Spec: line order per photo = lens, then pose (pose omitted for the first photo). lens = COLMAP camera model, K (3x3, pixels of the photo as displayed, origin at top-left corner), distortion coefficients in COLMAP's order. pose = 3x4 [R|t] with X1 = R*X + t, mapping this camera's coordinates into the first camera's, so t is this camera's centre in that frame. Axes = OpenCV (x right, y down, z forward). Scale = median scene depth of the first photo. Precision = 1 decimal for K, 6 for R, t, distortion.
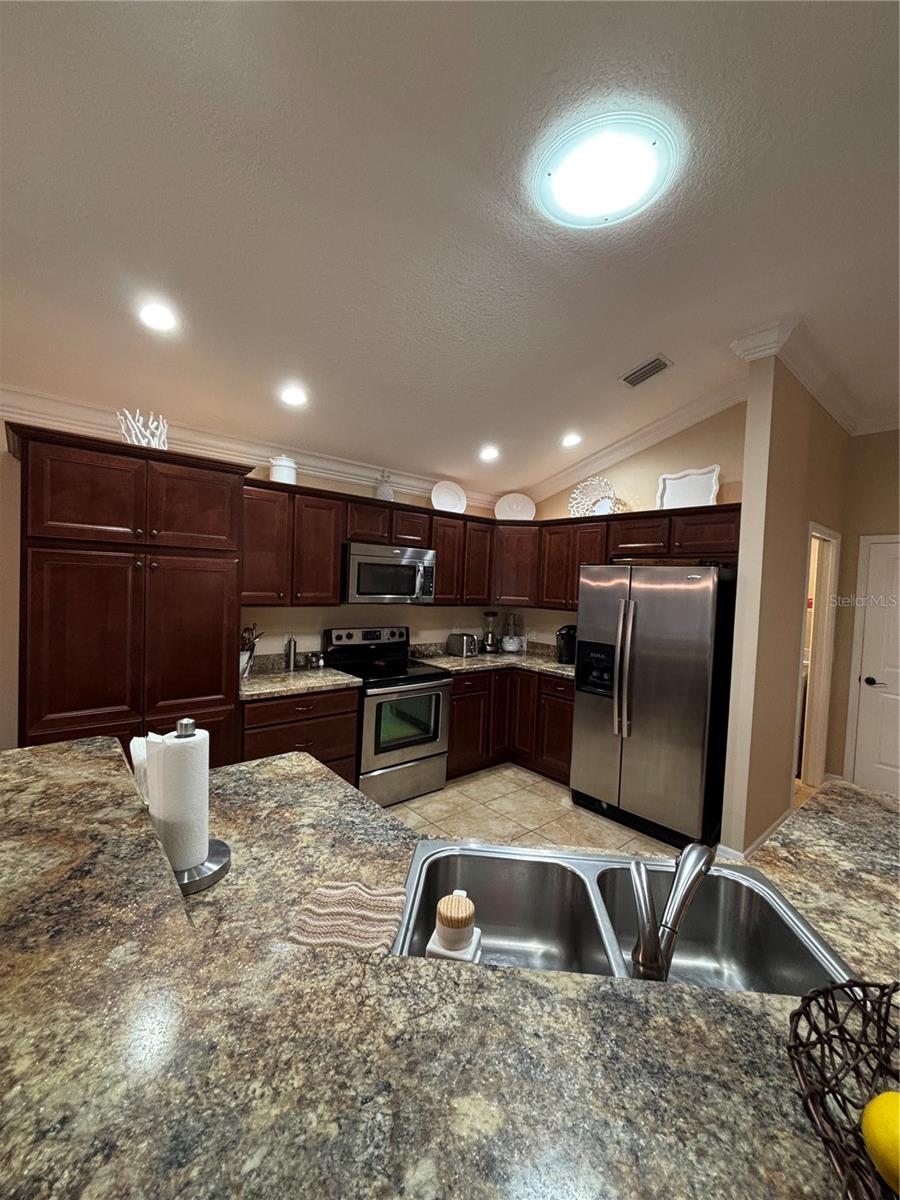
lens RADIAL K [[479.9, 0, 450.0], [0, 479.9, 600.0], [0, 0, 1]] dist [0.000580, 0.000039]
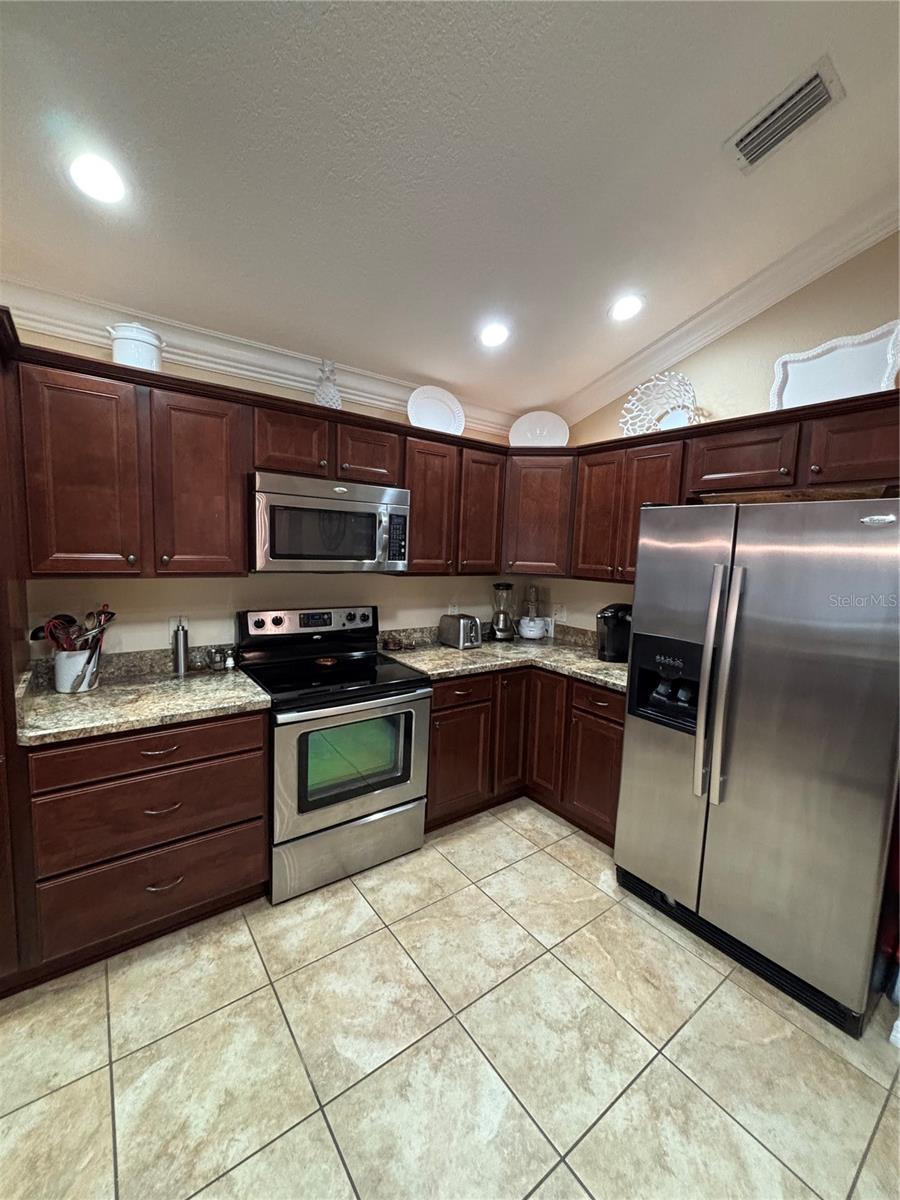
lens RADIAL K [[477.9, 0, 450.0], [0, 477.9, 600.0], [0, 0, 1]] dist [-0.014959, 0.000159]
pose [[0.997028, 0.003242, -0.076975, 0.074347], [0.001989, 0.997698, 0.067786, 0.001755], [0.077017, -0.067738, 0.994726, 0.351839]]
